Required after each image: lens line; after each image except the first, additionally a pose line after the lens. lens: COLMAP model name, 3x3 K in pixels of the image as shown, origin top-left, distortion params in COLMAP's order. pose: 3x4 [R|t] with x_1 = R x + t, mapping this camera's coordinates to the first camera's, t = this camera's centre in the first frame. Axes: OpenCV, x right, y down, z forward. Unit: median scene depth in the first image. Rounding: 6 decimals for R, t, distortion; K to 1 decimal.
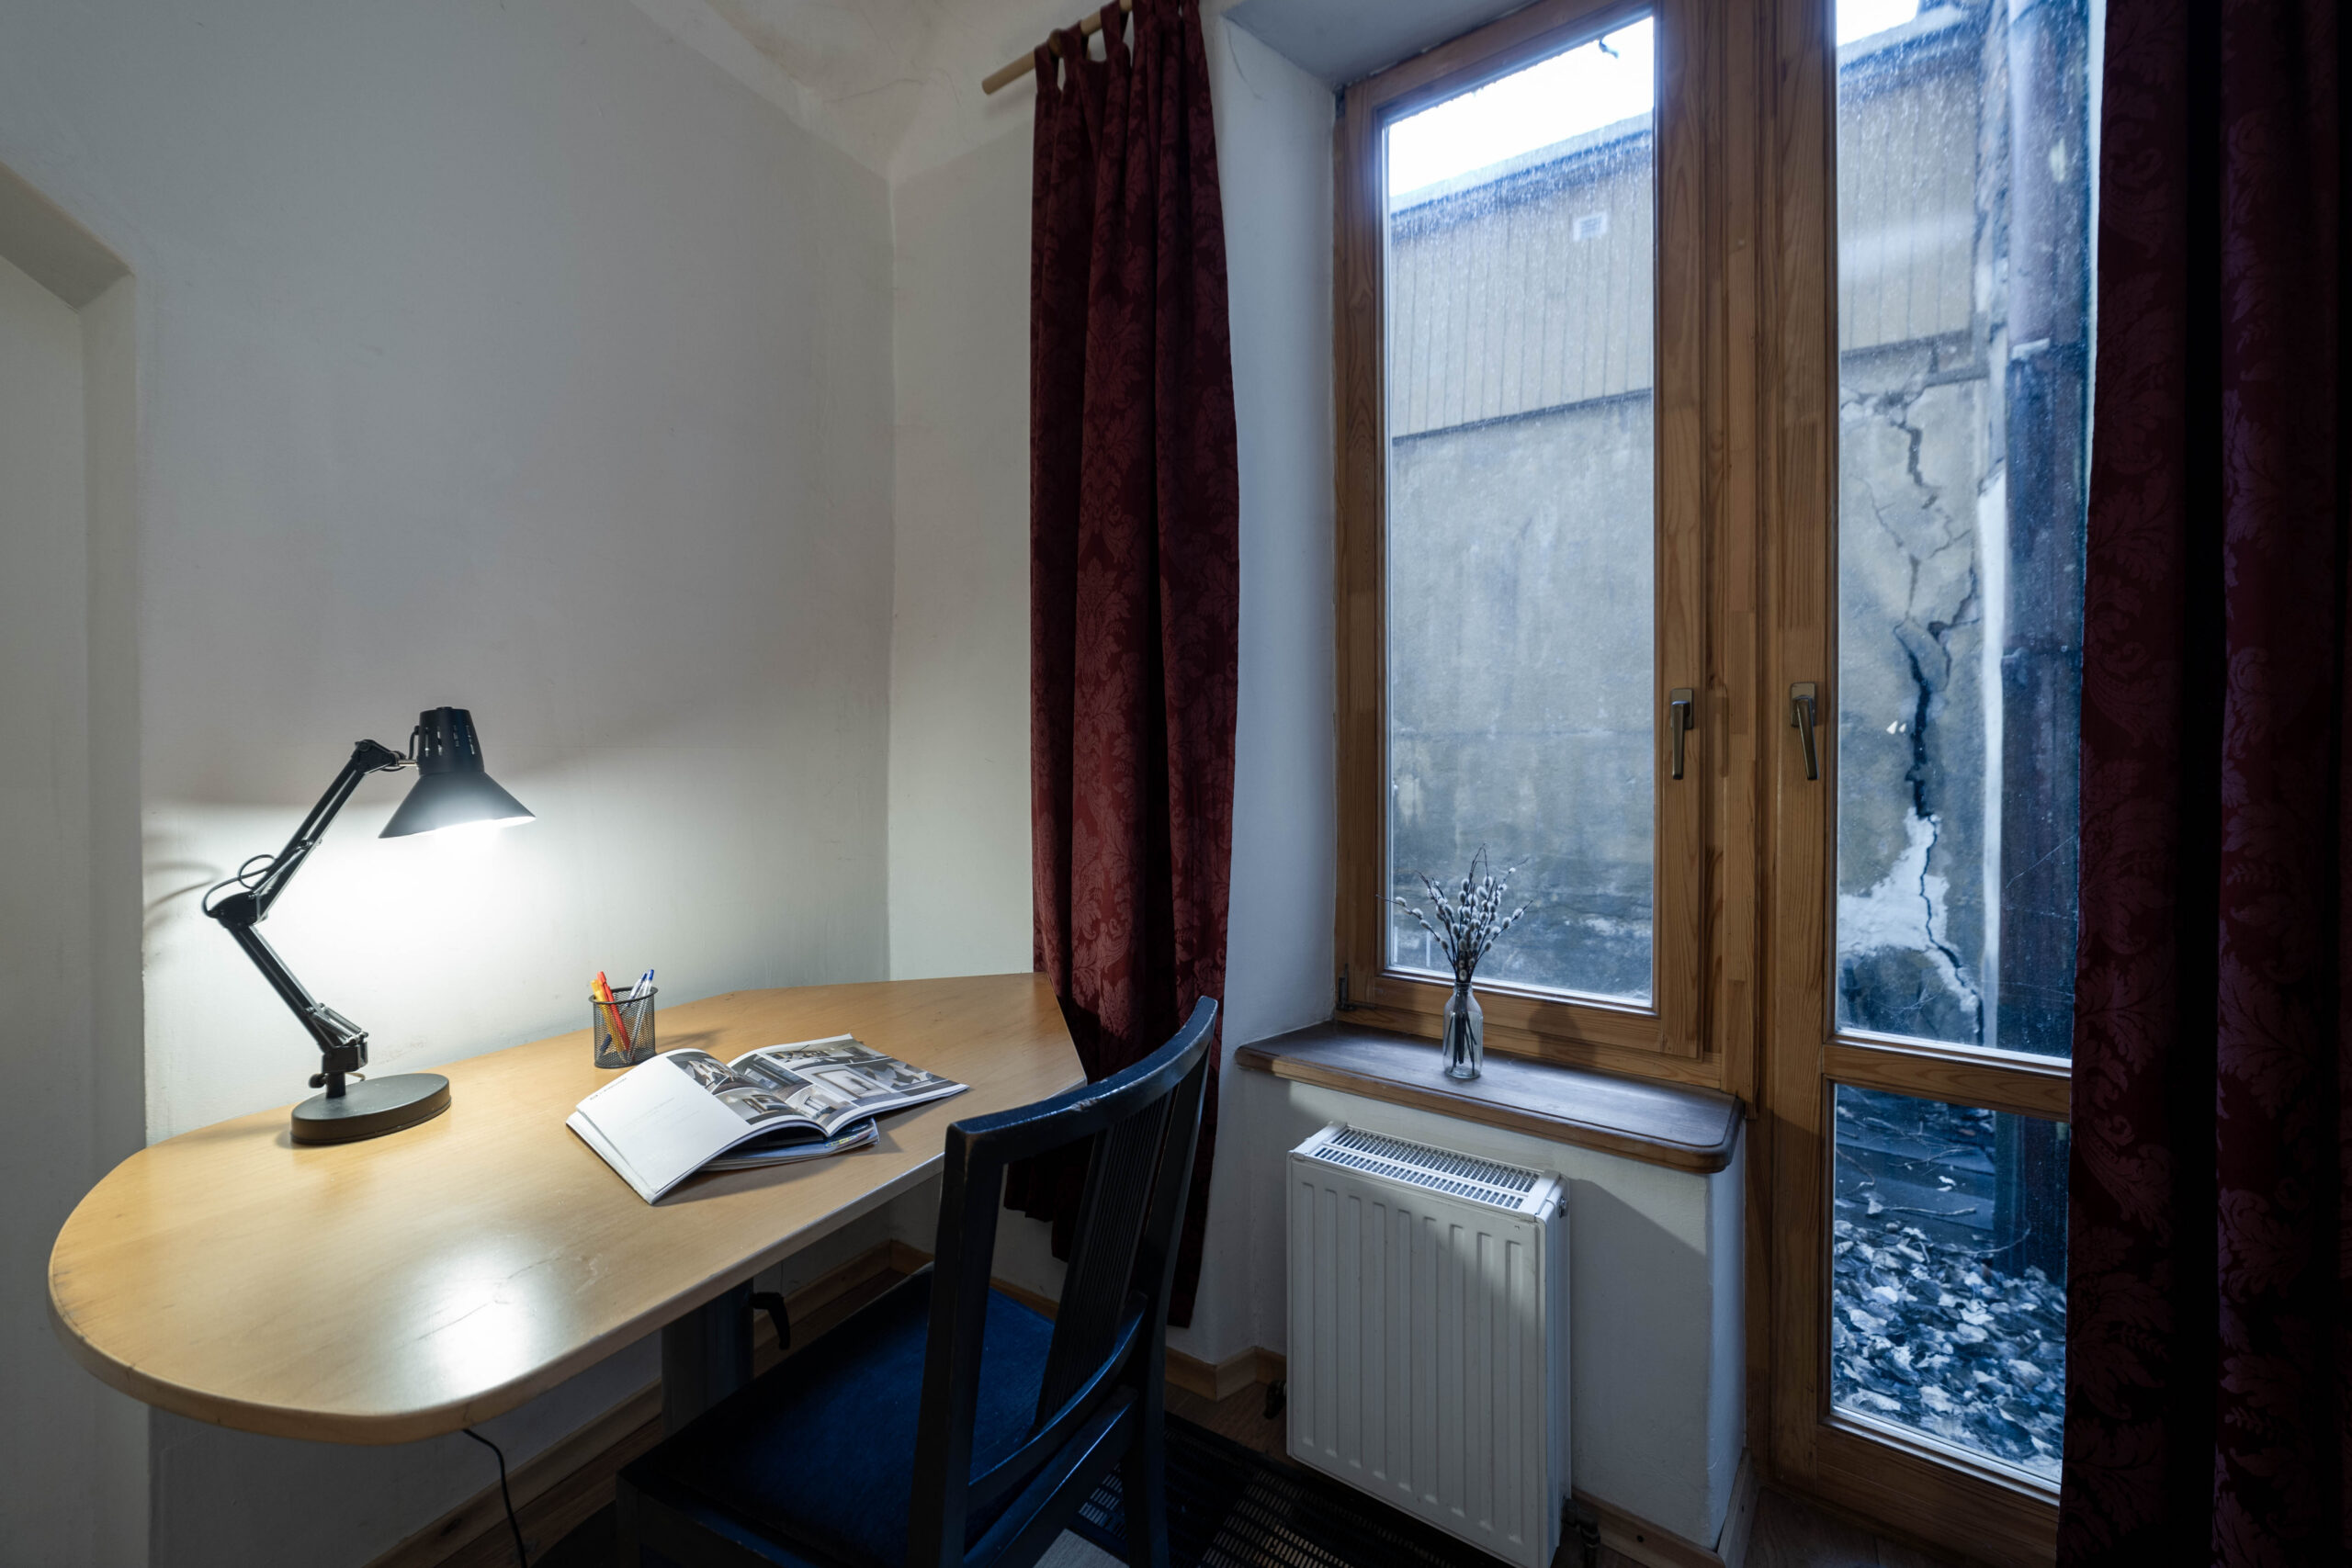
lens RADIAL K [[919.8, 0, 1179.5], [0, 919.8, 764.7], [0, 0, 1]] dist [-0.008580, 0.008272]
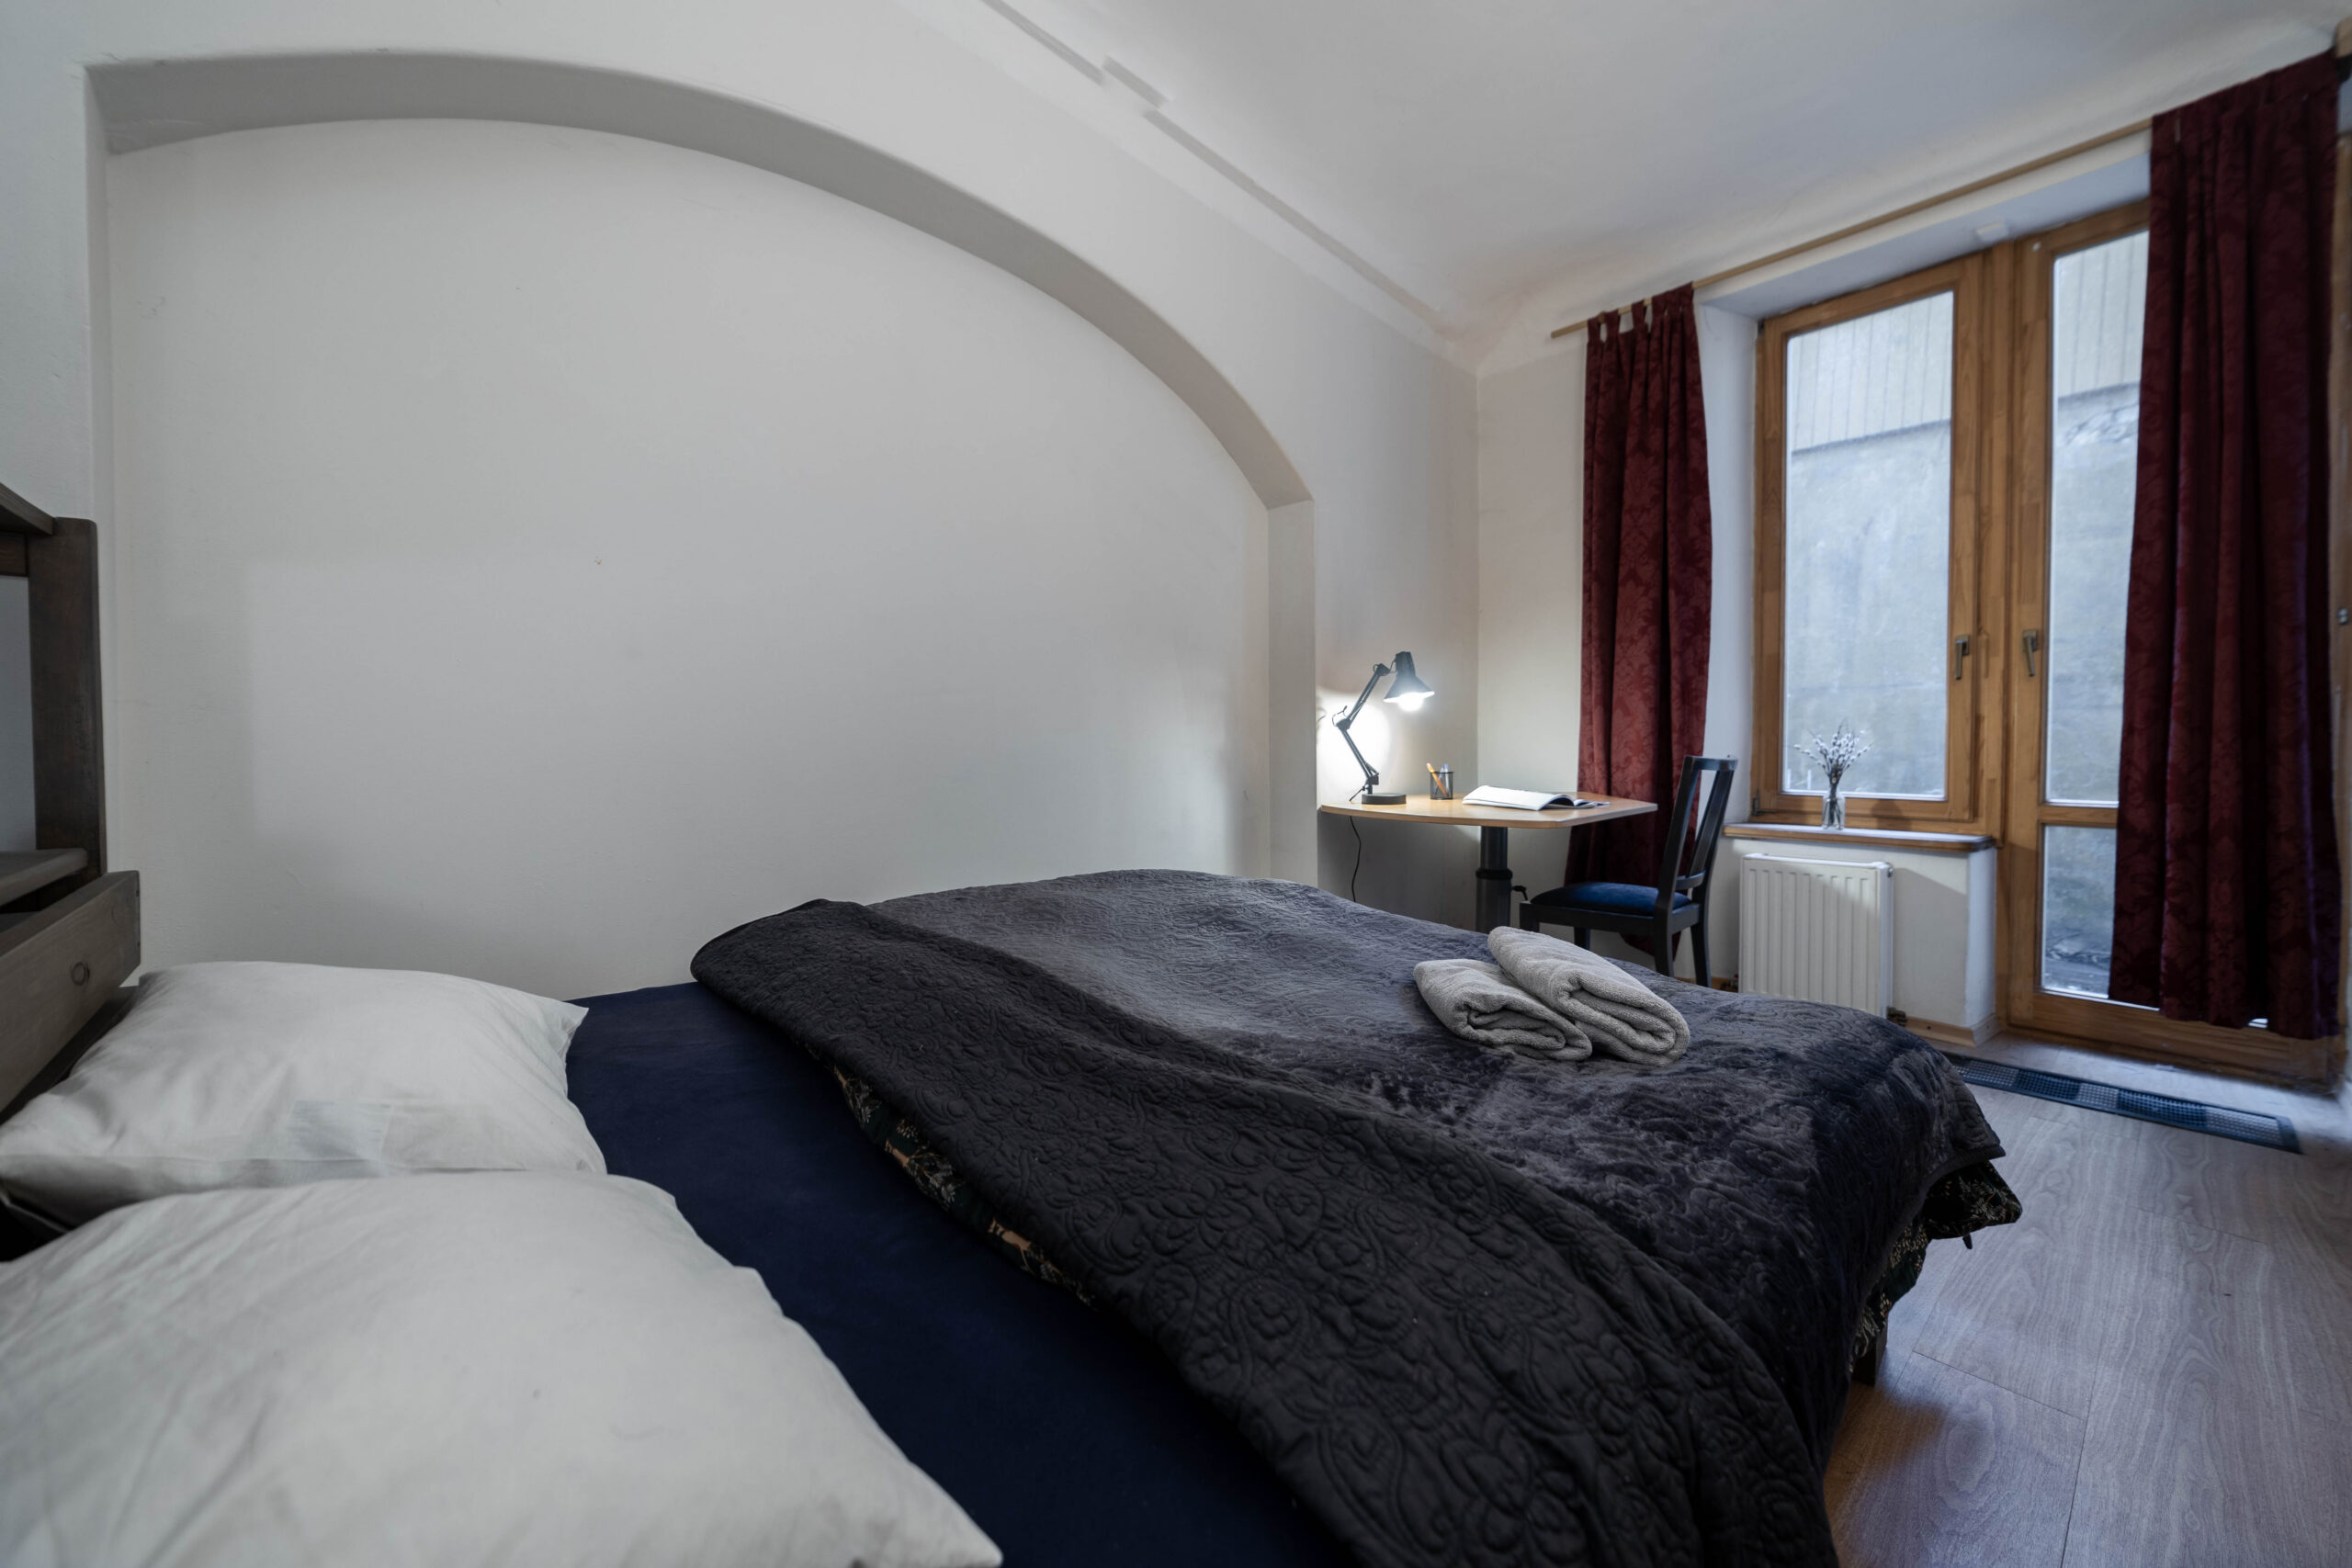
lens RADIAL K [[977.8, 0, 1170.6], [0, 977.8, 768.1], [0, 0, 1]] dist [-0.000734, 0.010542]
pose [[0.969000, 0.009256, -0.246888, -0.565952], [-0.007875, 0.999947, 0.006581, 0.195963], [0.246936, -0.004433, 0.969022, -1.428922]]
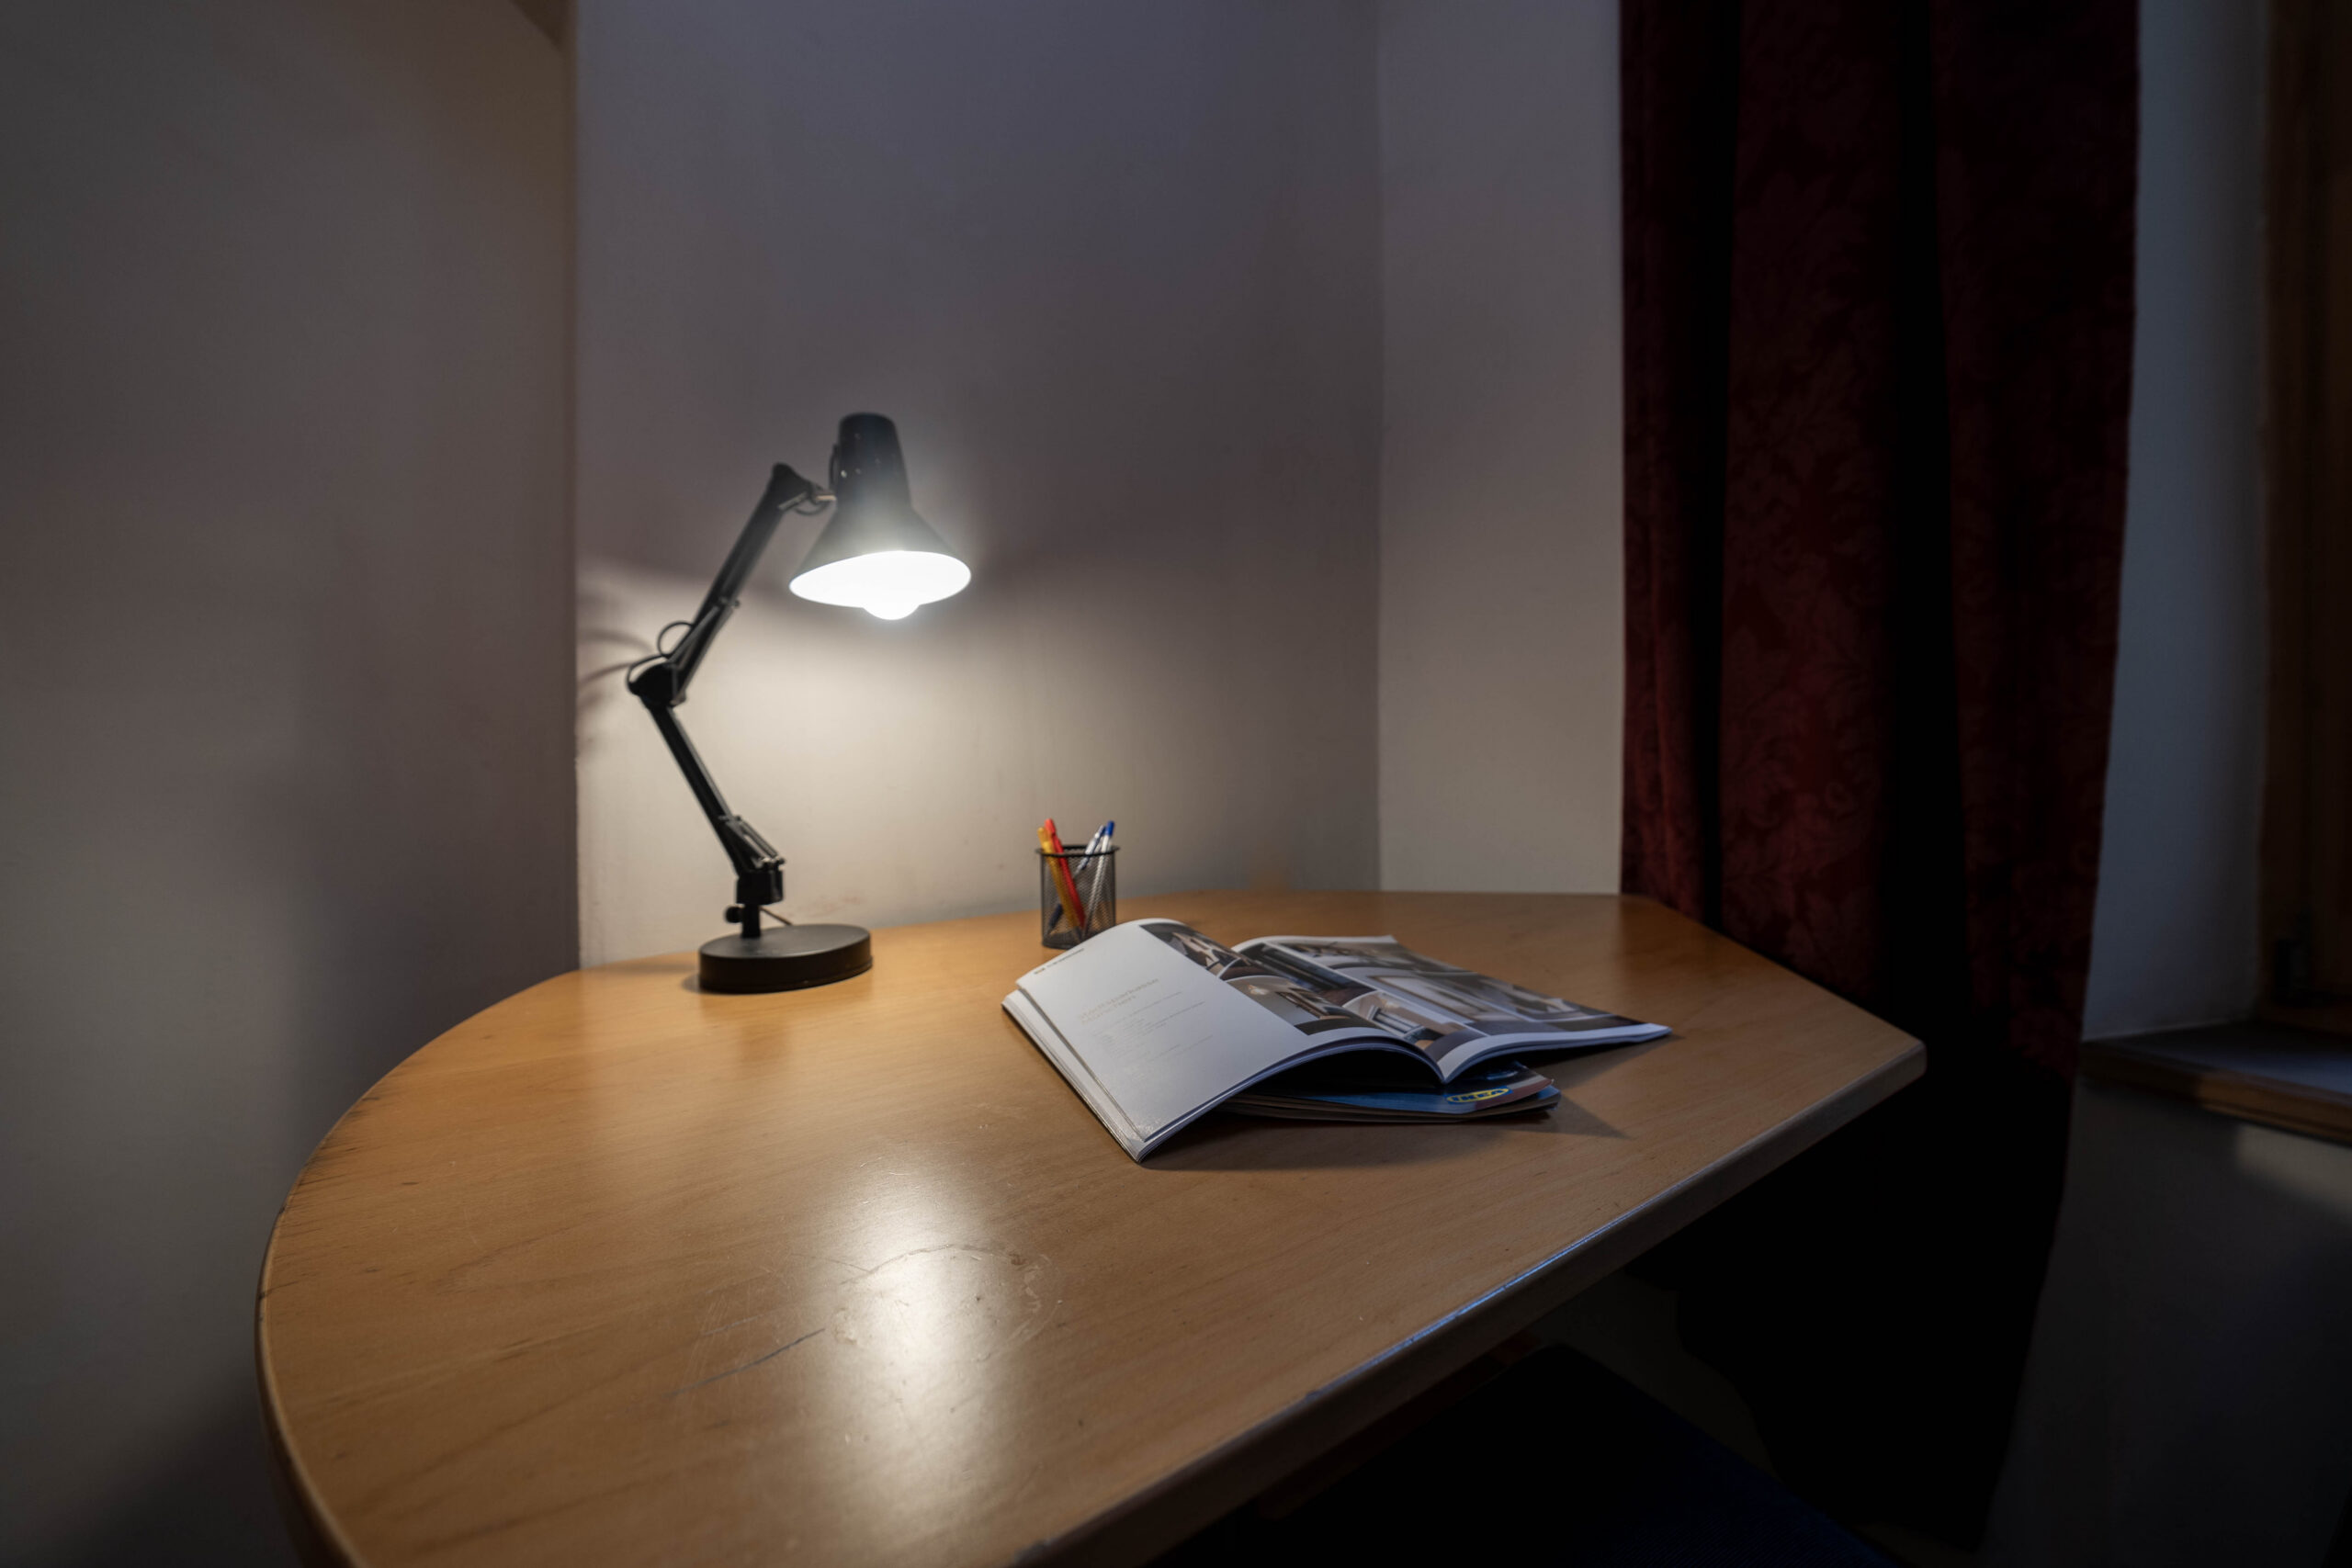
lens RADIAL K [[897.5, 0, 1181.4], [0, 897.5, 770.2], [0, 0, 1]] dist [-0.021722, 0.007287]
pose [[0.914274, 0.000621, -0.405095, -0.218626], [-0.002632, 0.999987, -0.004408, 0.165040], [0.405087, 0.005097, 0.914264, 0.346343]]
